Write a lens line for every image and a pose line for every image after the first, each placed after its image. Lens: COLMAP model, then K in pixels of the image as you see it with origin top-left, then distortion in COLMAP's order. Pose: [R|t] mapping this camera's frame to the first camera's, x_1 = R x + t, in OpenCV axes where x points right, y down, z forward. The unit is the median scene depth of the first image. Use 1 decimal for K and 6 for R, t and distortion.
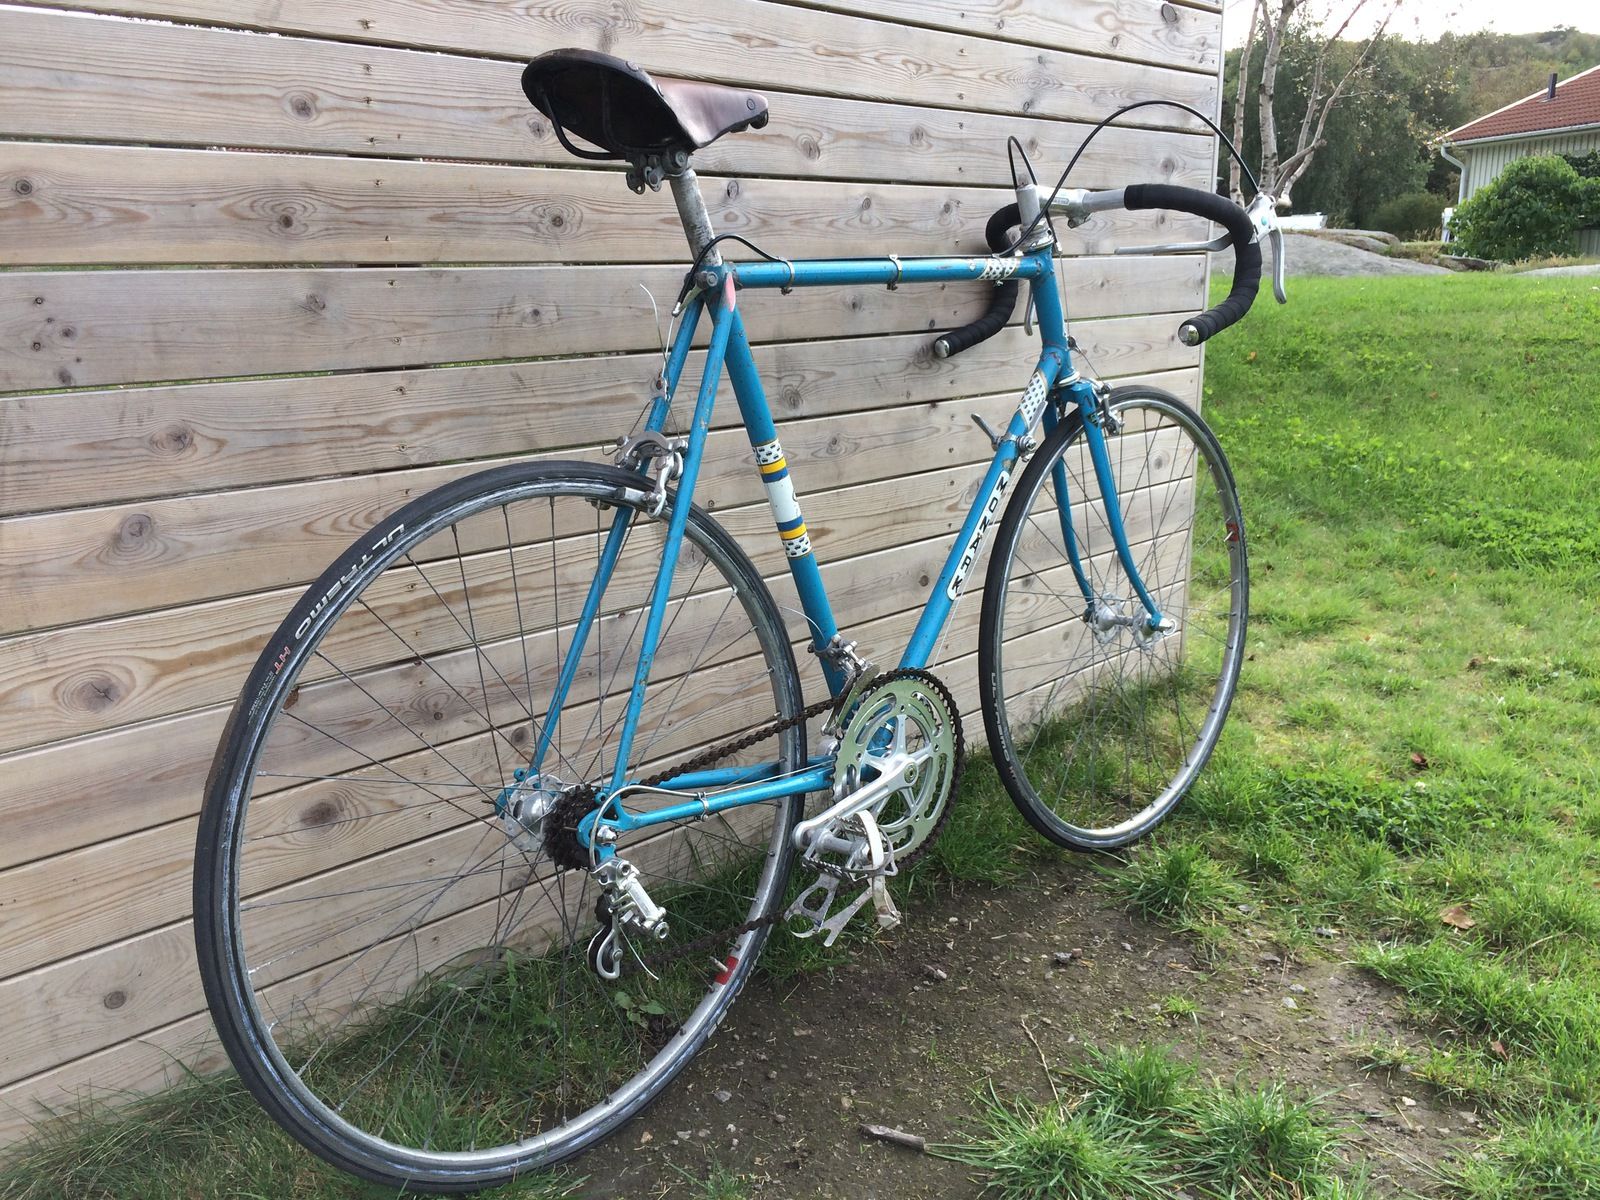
lens RADIAL K [[1322.0, 0, 808.5], [0, 1322.0, 608.7], [0, 0, 1]] dist [0.064874, -0.086287]
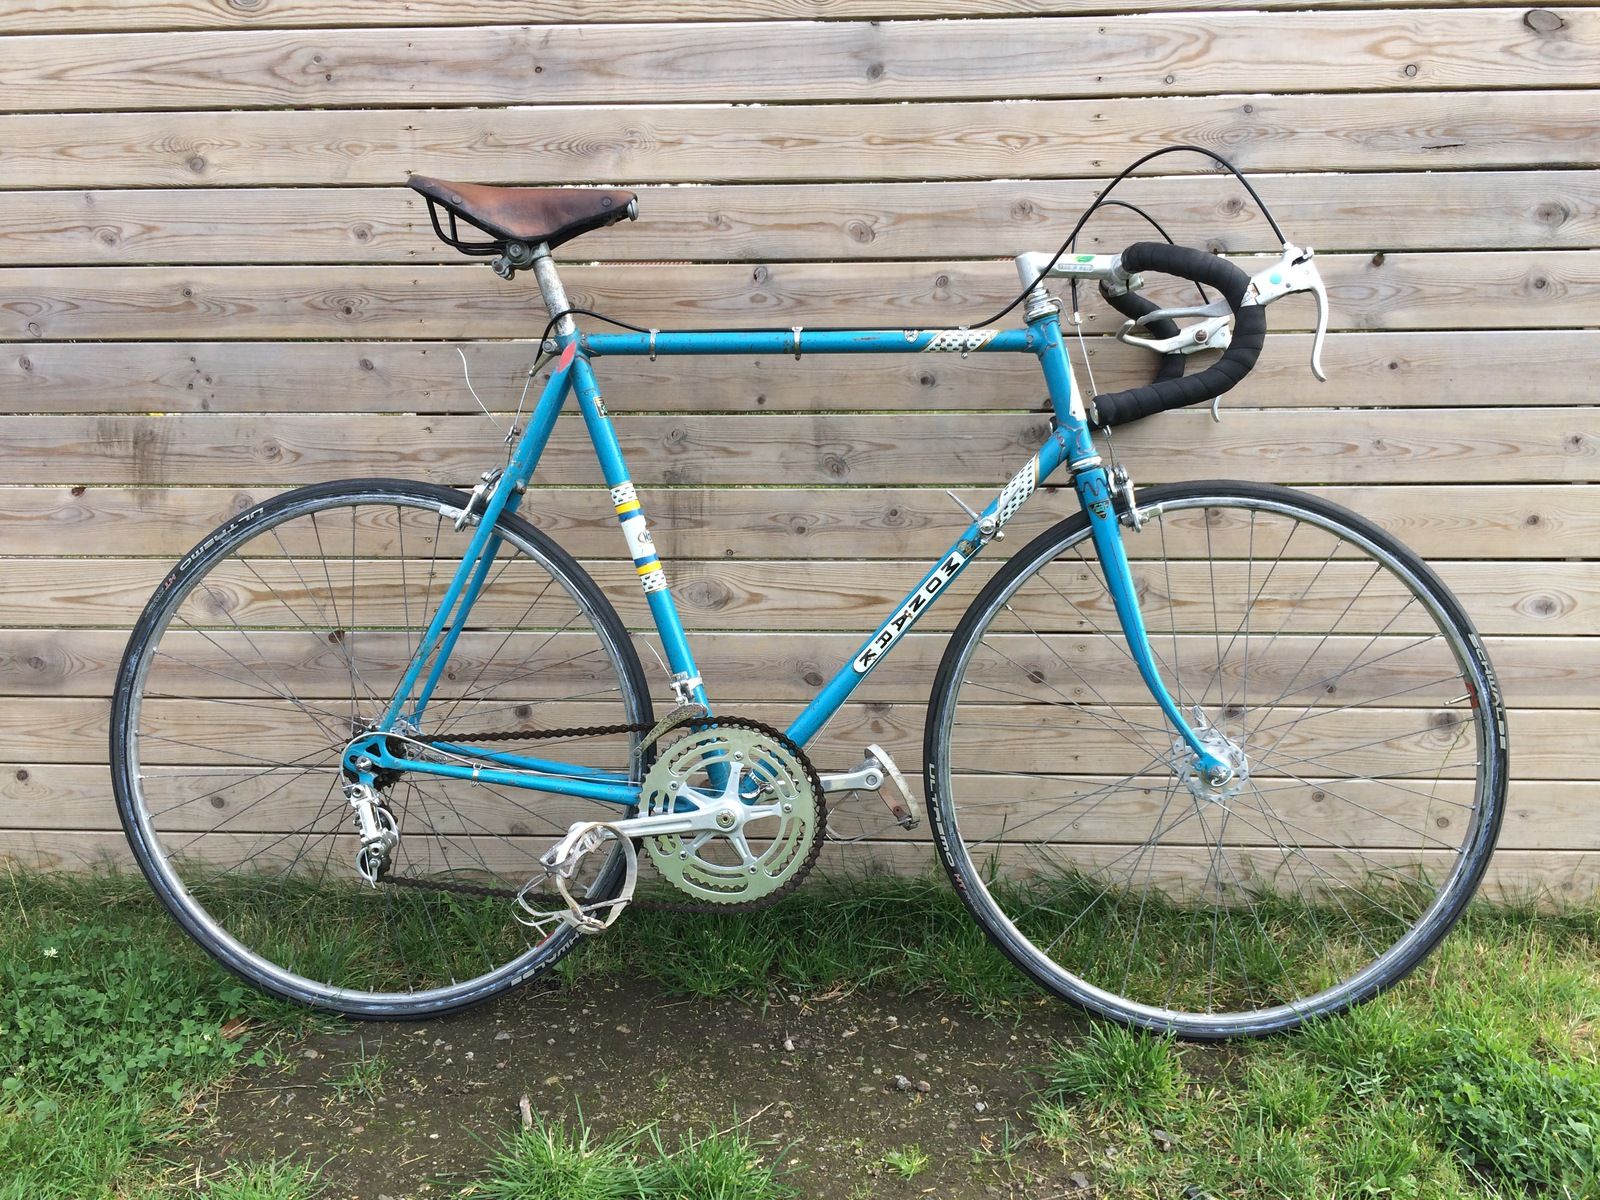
lens RADIAL K [[1322.0, 0, 814.2], [0, 1322.0, 613.3], [0, 0, 1]] dist [0.064874, -0.086287]
pose [[0.674233, 0.130433, -0.726910, 0.946896], [-0.188829, 0.982009, 0.001062, -0.052360], [0.713971, 0.136546, 0.686732, 0.352267]]
